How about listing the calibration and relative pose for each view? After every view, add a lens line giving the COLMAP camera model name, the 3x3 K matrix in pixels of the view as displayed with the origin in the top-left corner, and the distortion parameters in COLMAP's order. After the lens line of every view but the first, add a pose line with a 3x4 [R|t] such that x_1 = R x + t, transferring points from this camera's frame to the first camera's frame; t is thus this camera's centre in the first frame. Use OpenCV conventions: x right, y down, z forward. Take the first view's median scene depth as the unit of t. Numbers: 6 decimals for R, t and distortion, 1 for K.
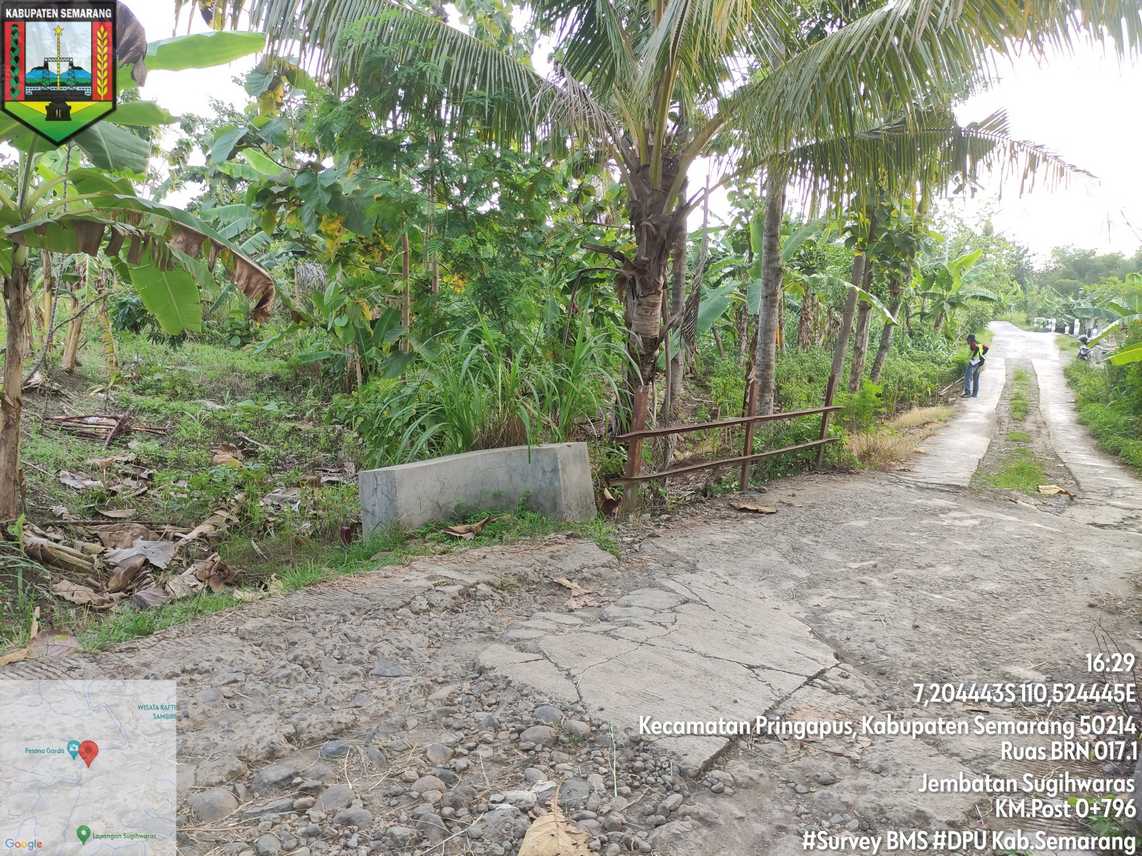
lens RADIAL K [[841.7, 0, 568.7], [0, 841.7, 423.2], [0, 0, 1]] dist [0.059255, -0.062630]
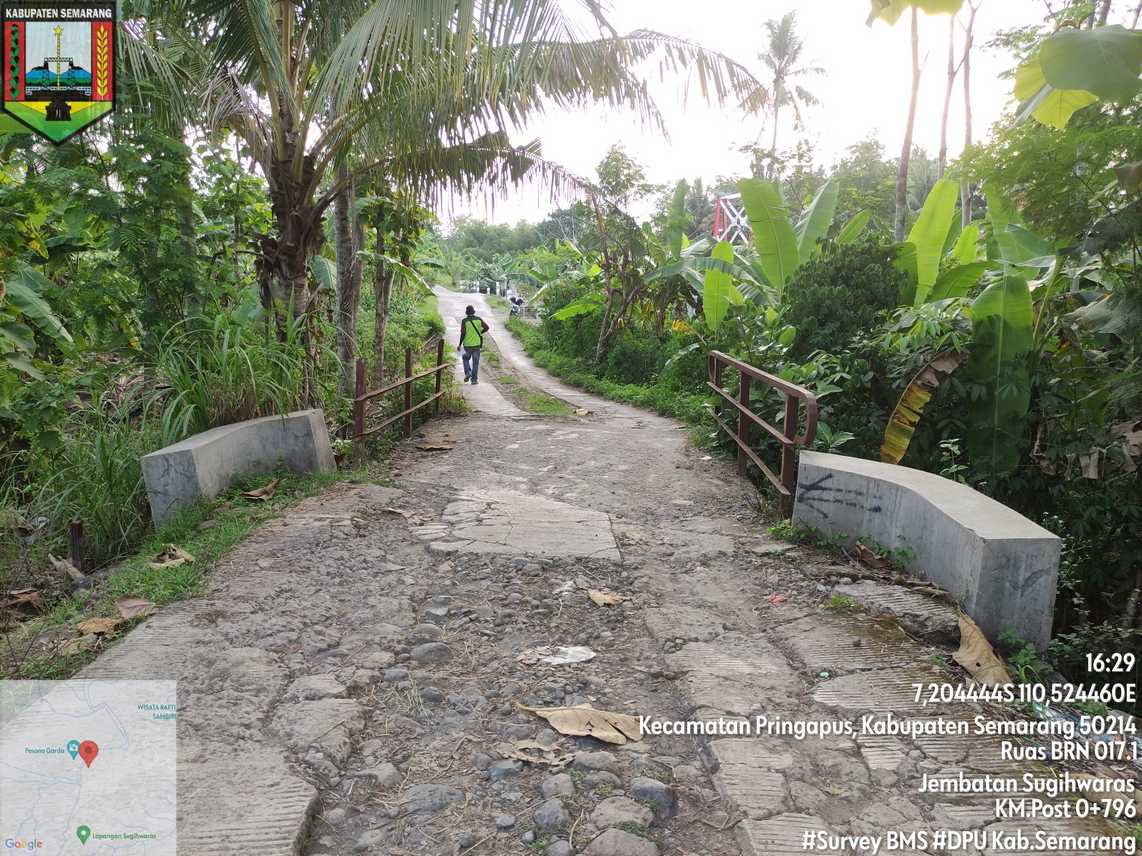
lens RADIAL K [[841.7, 0, 570.2], [0, 841.7, 426.3], [0, 0, 1]] dist [0.059255, -0.062630]
pose [[0.796387, -0.120616, 0.592638, -0.301125], [0.092804, 0.992677, 0.077324, -0.008793], [-0.597624, -0.006580, 0.801749, -0.117375]]
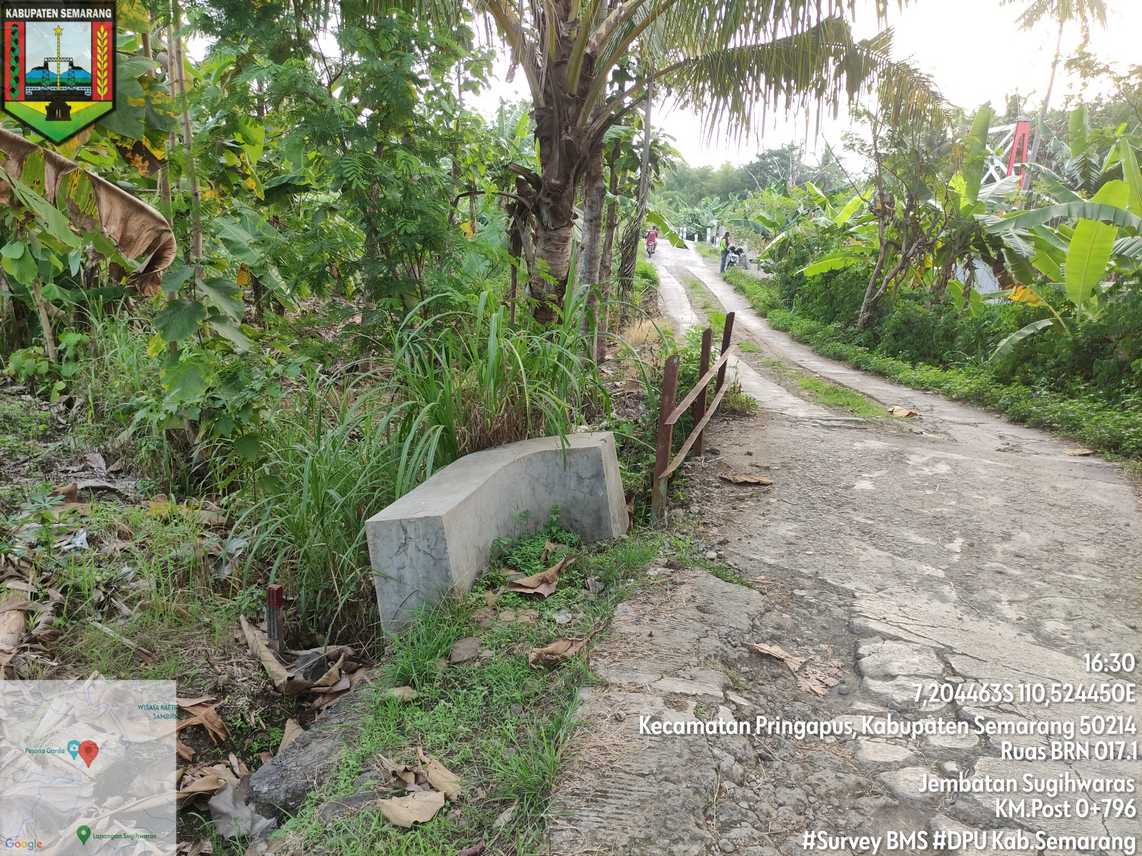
lens RADIAL K [[841.7, 0, 567.3], [0, 841.7, 427.4], [0, 0, 1]] dist [0.059255, -0.062630]
pose [[0.911182, -0.102317, 0.399098, -0.243840], [0.056900, 0.990642, 0.124063, -0.059718], [-0.408056, -0.090335, 0.908477, 0.227798]]
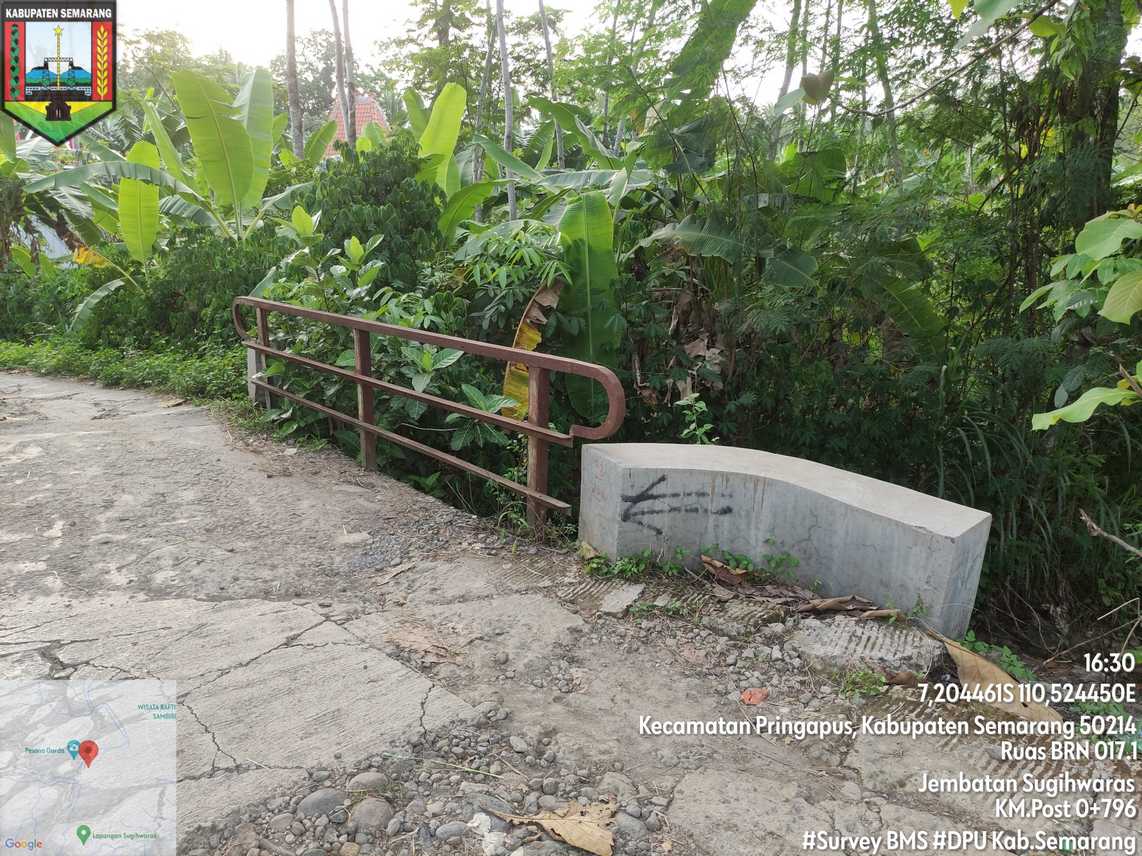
lens RADIAL K [[841.7, 0, 572.7], [0, 841.7, 424.1], [0, 0, 1]] dist [0.059255, -0.062630]
pose [[0.168288, -0.276060, 0.946293, -0.217463], [0.126653, 0.958083, 0.256976, -0.055005], [-0.977567, 0.076605, 0.196198, 0.207282]]
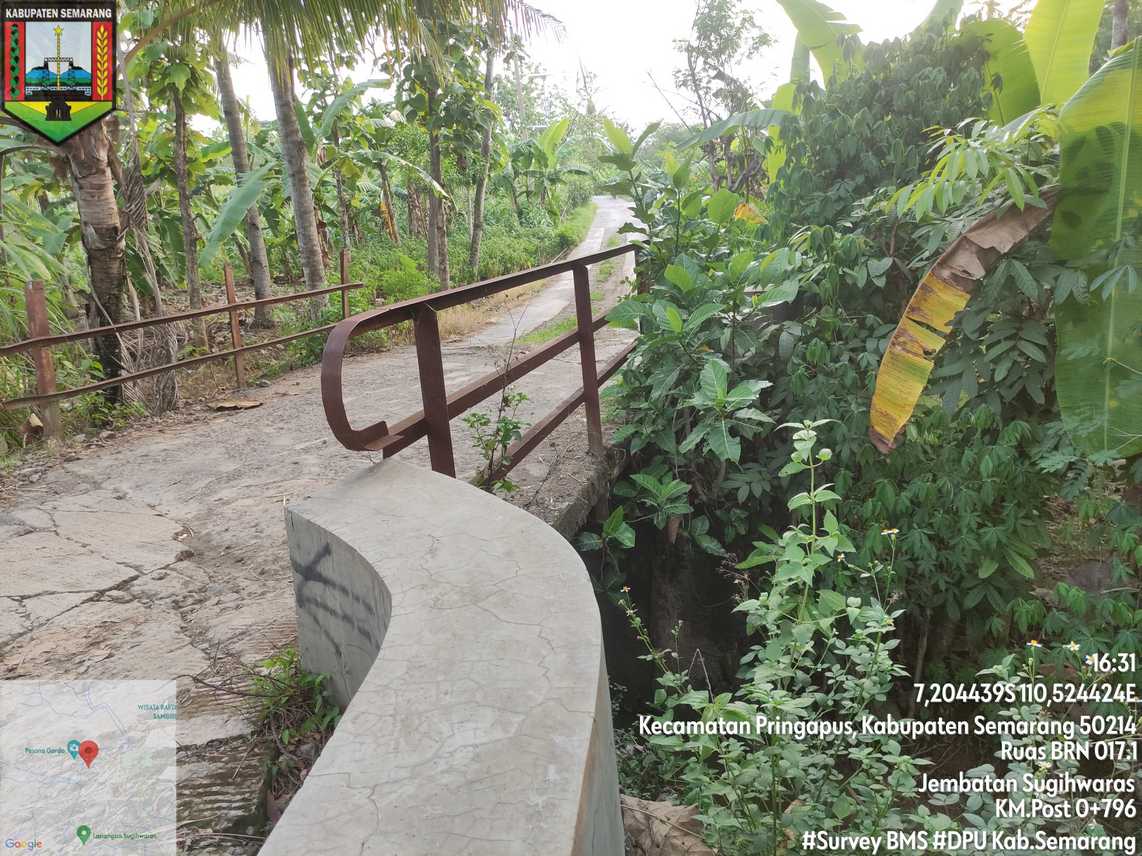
lens RADIAL K [[841.7, 0, 570.2], [0, 841.7, 428.8], [0, 0, 1]] dist [0.059255, -0.062630]
pose [[0.914010, -0.189346, 0.358796, 0.175919], [0.144429, 0.978329, 0.148366, 0.034995], [-0.379113, -0.083787, 0.921549, 0.028200]]
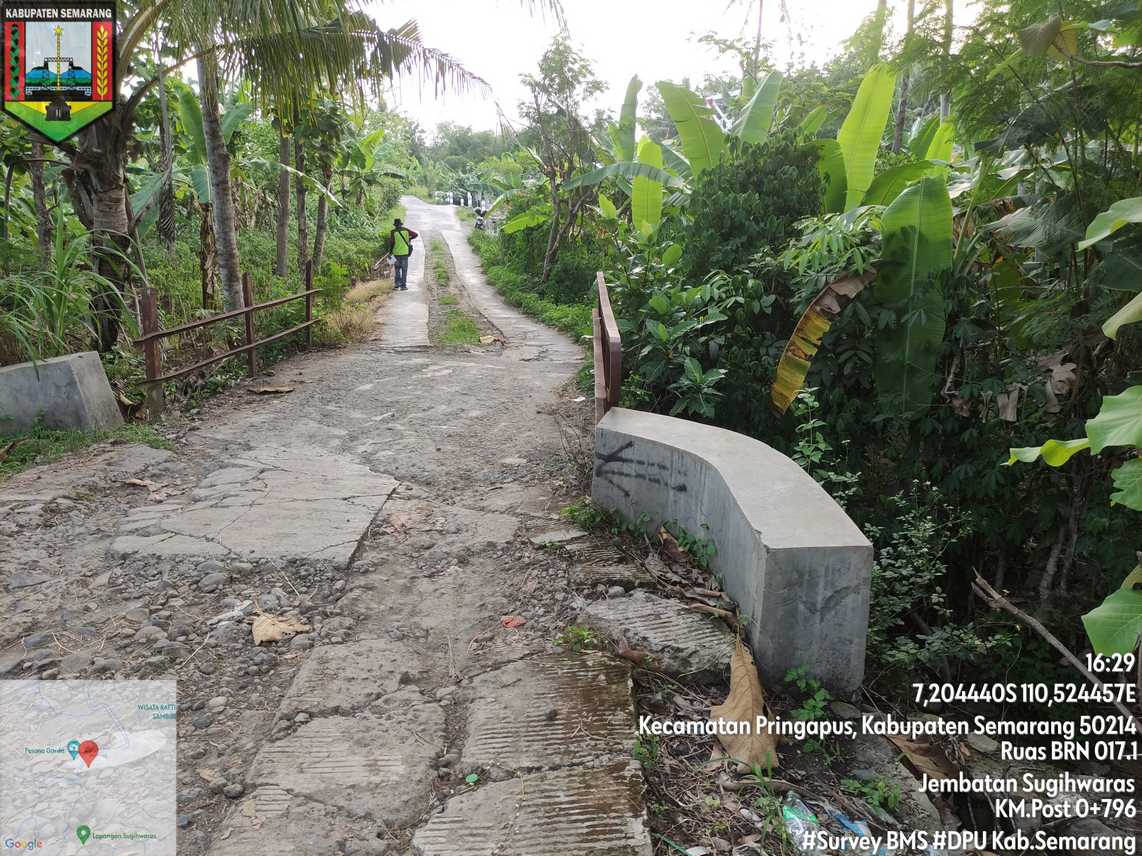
lens RADIAL K [[841.7, 0, 572.4], [0, 841.7, 424.6], [0, 0, 1]] dist [0.059255, -0.062630]
pose [[0.791134, -0.191106, 0.581021, -0.099579], [0.107060, 0.978537, 0.176079, -0.006568], [-0.602200, -0.077098, 0.794614, -0.097207]]
